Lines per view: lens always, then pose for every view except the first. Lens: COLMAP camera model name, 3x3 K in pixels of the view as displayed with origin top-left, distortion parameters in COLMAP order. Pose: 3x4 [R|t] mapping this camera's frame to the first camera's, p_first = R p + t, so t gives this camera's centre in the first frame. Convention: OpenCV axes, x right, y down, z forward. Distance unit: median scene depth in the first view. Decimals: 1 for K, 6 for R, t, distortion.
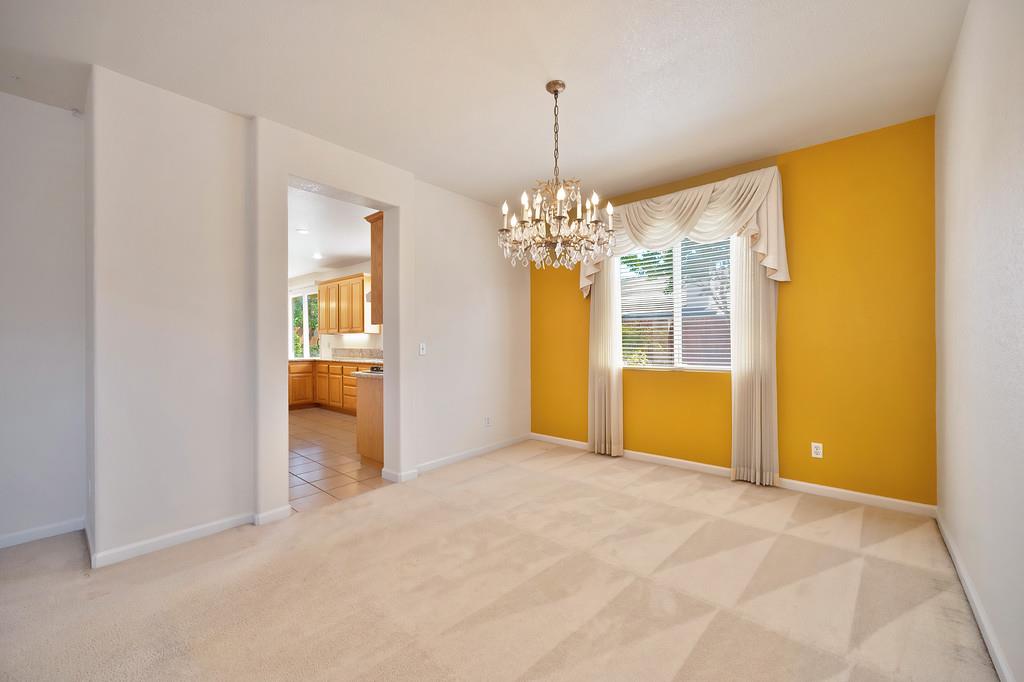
lens RADIAL K [[408.7, 0, 514.3], [0, 408.7, 339.0], [0, 0, 1]] dist [0.000955, 0.000530]
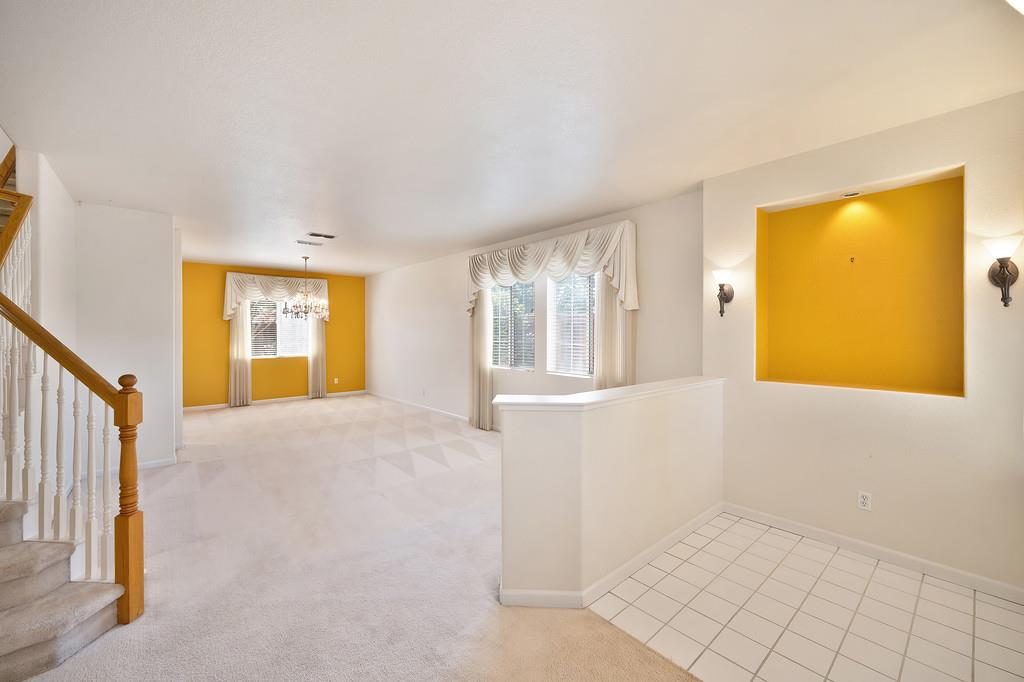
lens RADIAL K [[408.7, 0, 519.7], [0, 408.7, 333.0], [0, 0, 1]] dist [0.000955, 0.000530]
pose [[0.136648, 0.003398, 0.990614, -1.736862], [-0.002658, 0.999992, -0.003063, -0.054100], [-0.990616, -0.002214, 0.136656, -0.603233]]
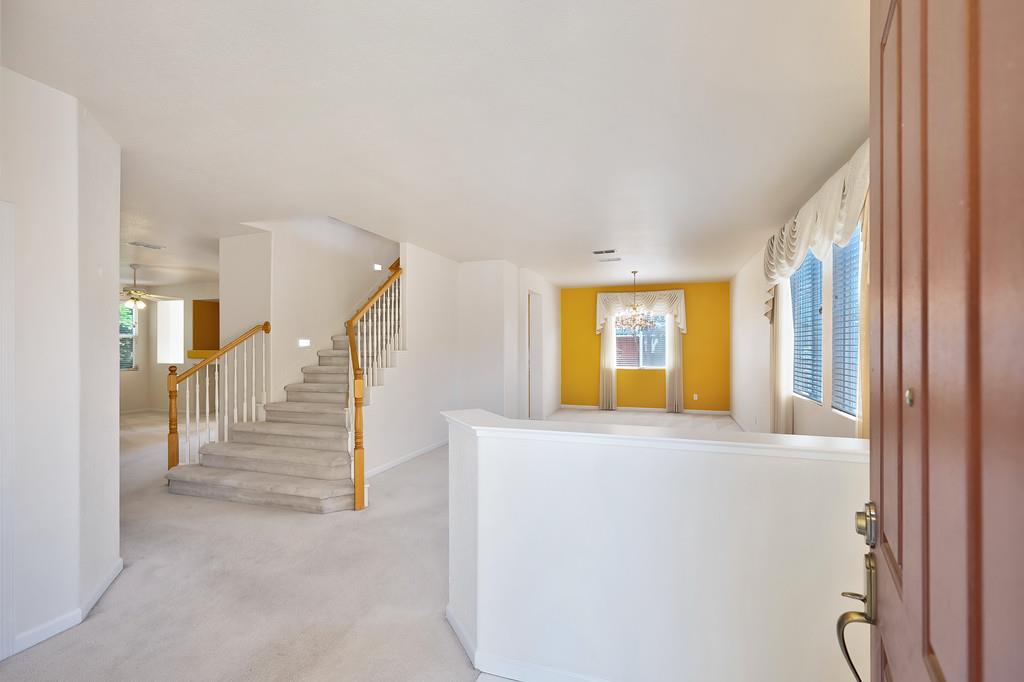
lens RADIAL K [[449.5, 0, 516.6], [0, 449.5, 344.7], [0, 0, 1]] dist [0.012505, -0.000648]
pose [[0.926168, 0.004271, 0.377088, -1.305452], [-0.003928, 0.999991, -0.001679, -0.055523], [-0.377092, 0.000074, 0.926176, -1.152971]]
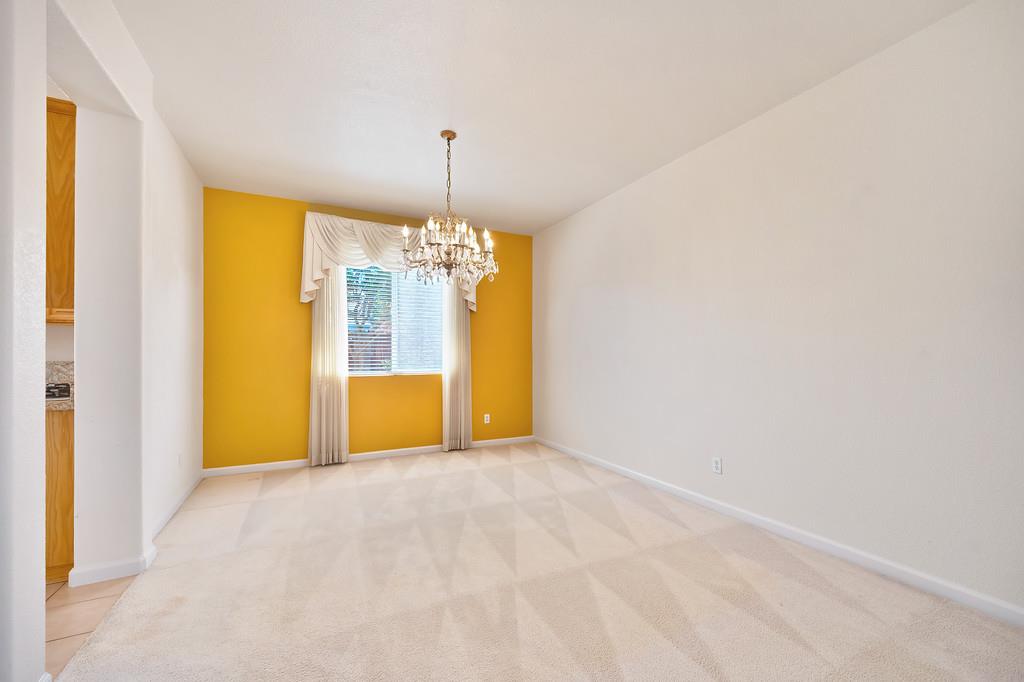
lens RADIAL K [[408.7, 0, 526.6], [0, 408.7, 356.7], [0, 0, 1]] dist [0.000955, 0.000530]
pose [[0.366196, 0.004485, 0.930527, -0.633686], [-0.007166, 0.999972, -0.002000, 0.025200], [-0.930510, -0.005936, 0.366218, 0.238125]]
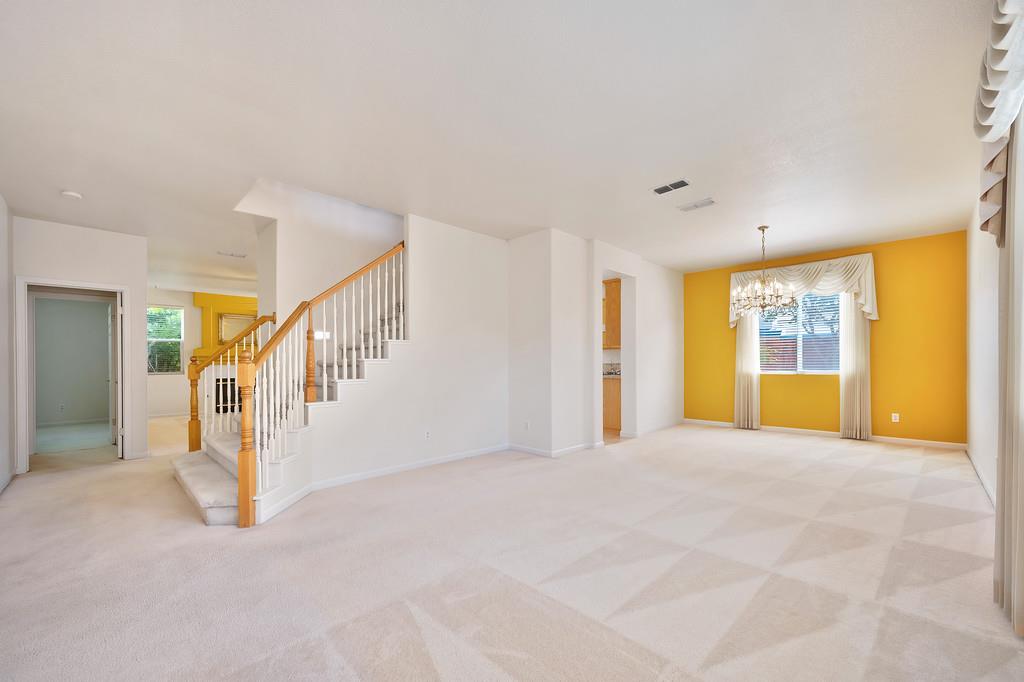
lens RADIAL K [[408.7, 0, 519.1], [0, 408.7, 365.6], [0, 0, 1]] dist [0.000955, 0.000530]
pose [[0.997698, -0.001214, -0.067802, -0.655166], [0.002083, 0.999917, 0.012748, 0.022434], [0.067781, -0.012860, 0.997617, -0.745800]]
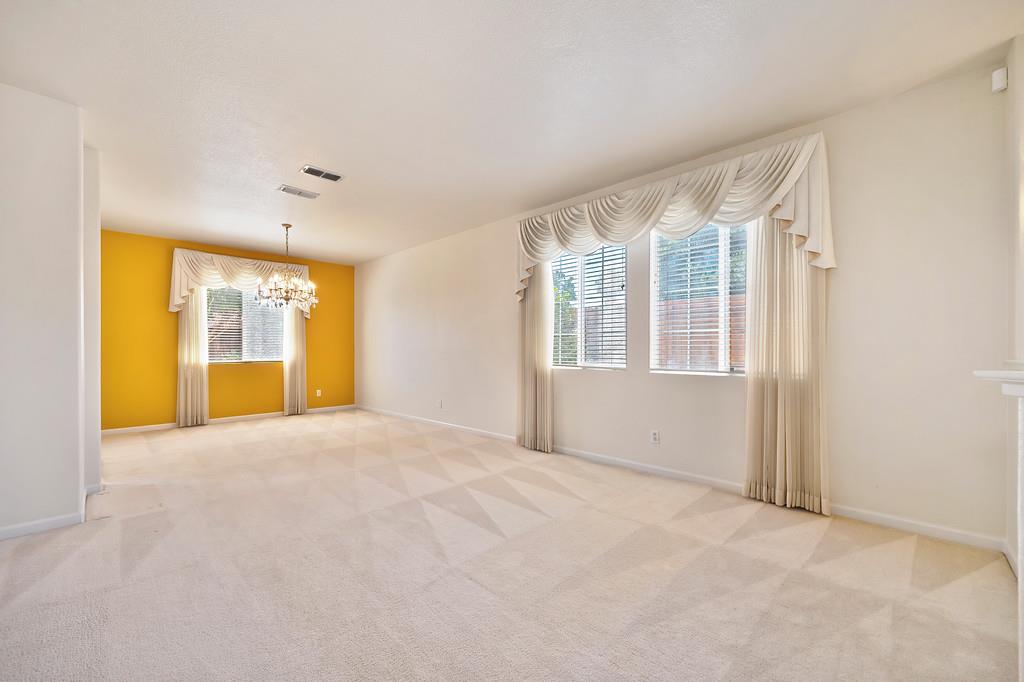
lens RADIAL K [[408.7, 0, 520.3], [0, 408.7, 348.6], [0, 0, 1]] dist [0.000955, 0.000530]
pose [[0.055378, 0.008353, 0.998431, -1.348288], [-0.001964, 0.999964, -0.008256, 0.032159], [-0.998464, -0.001503, 0.055393, -0.233574]]
